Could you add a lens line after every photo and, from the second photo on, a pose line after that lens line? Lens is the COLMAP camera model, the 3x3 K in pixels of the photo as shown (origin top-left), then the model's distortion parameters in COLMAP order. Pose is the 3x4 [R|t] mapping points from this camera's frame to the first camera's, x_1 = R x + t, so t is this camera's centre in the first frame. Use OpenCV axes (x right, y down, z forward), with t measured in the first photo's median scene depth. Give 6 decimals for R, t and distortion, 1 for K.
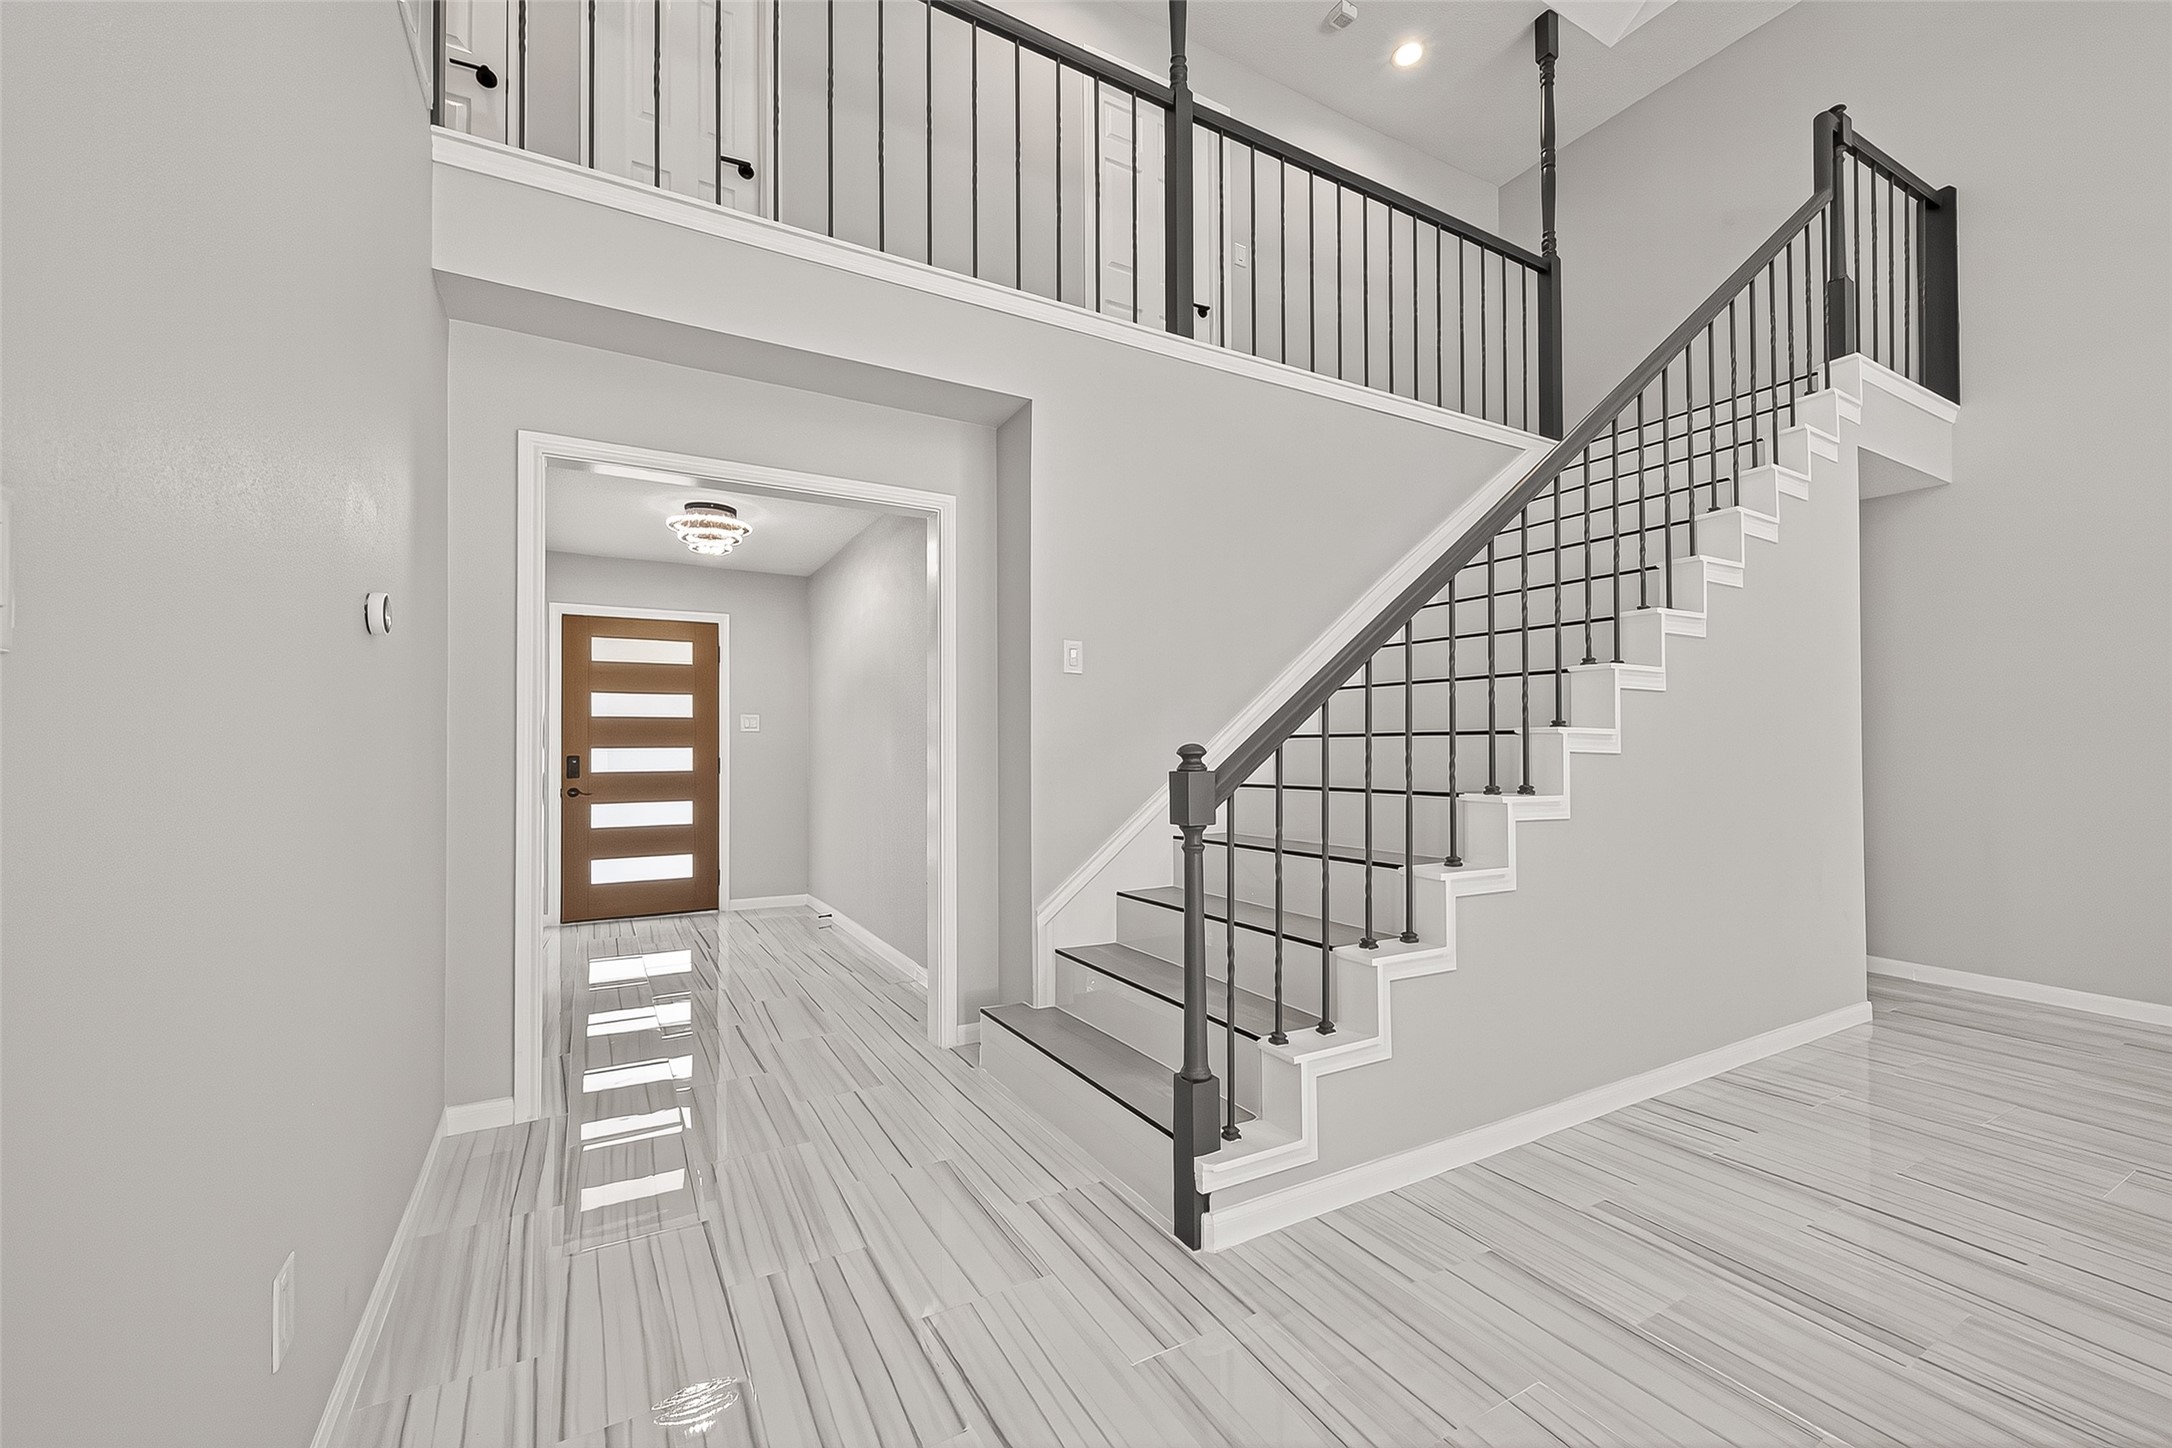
lens RADIAL K [[885.8, 0, 1099.6], [0, 885.8, 734.6], [0, 0, 1]] dist [0.004575, 0.000181]
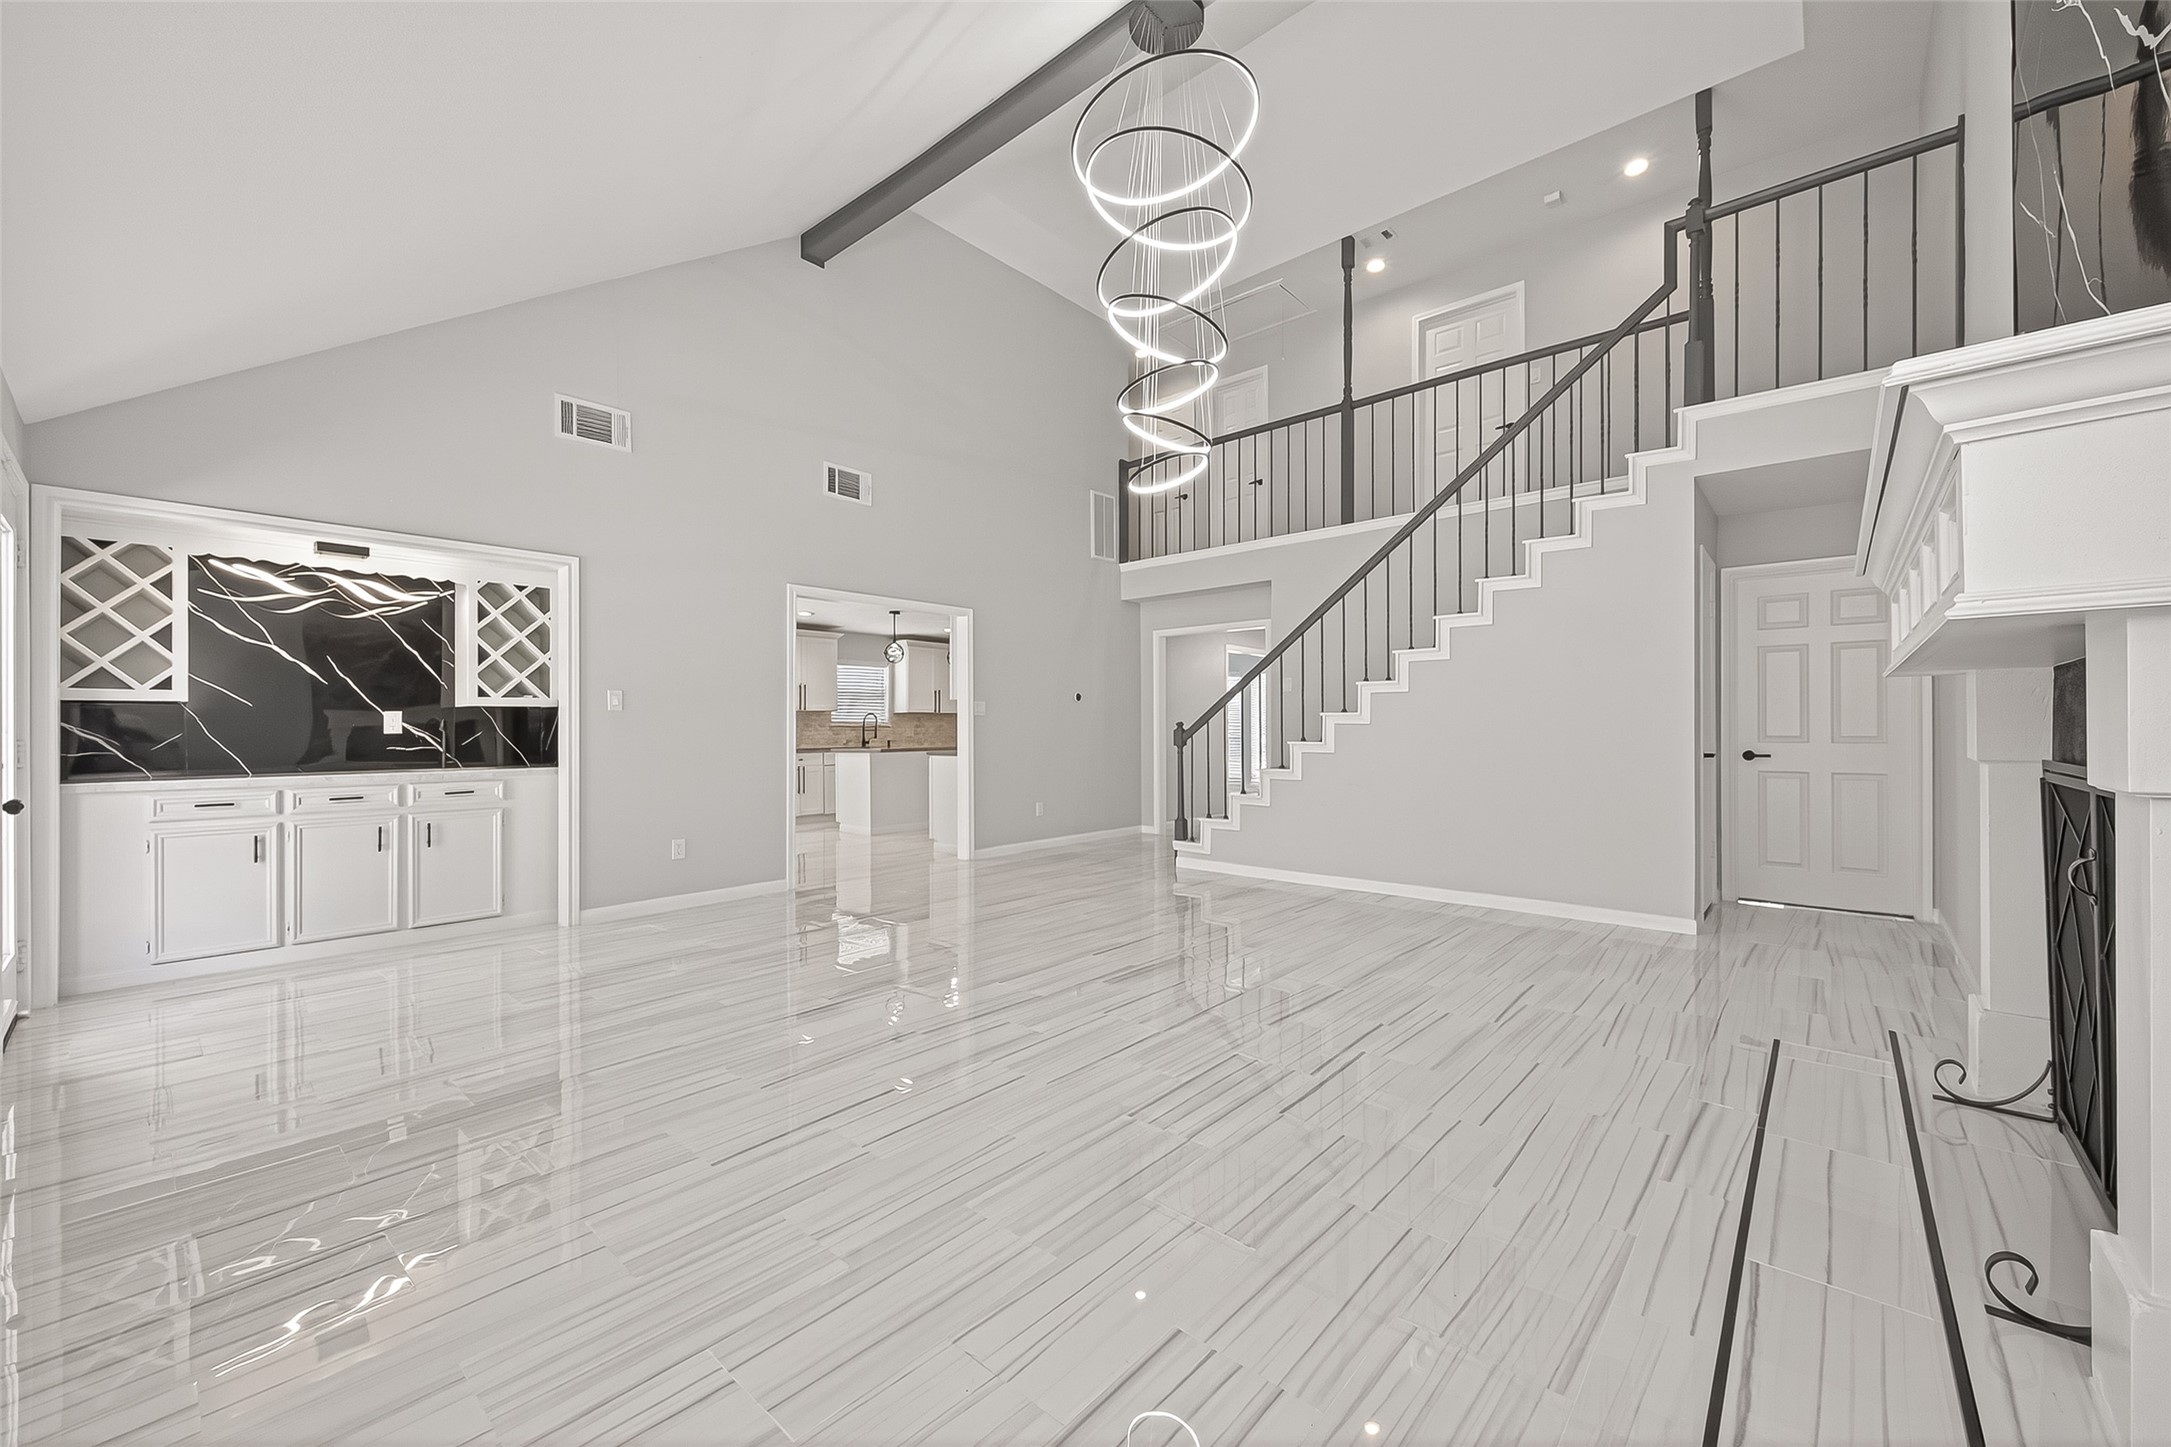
lens RADIAL K [[885.4, 0, 1083.5], [0, 885.4, 734.2], [0, 0, 1]] dist [0.004575, 0.000181]
pose [[0.337970, -0.006412, -0.941135, 3.093681], [0.025107, 0.999682, 0.002205, 0.039883], [0.940822, -0.024374, 0.338024, -0.479856]]
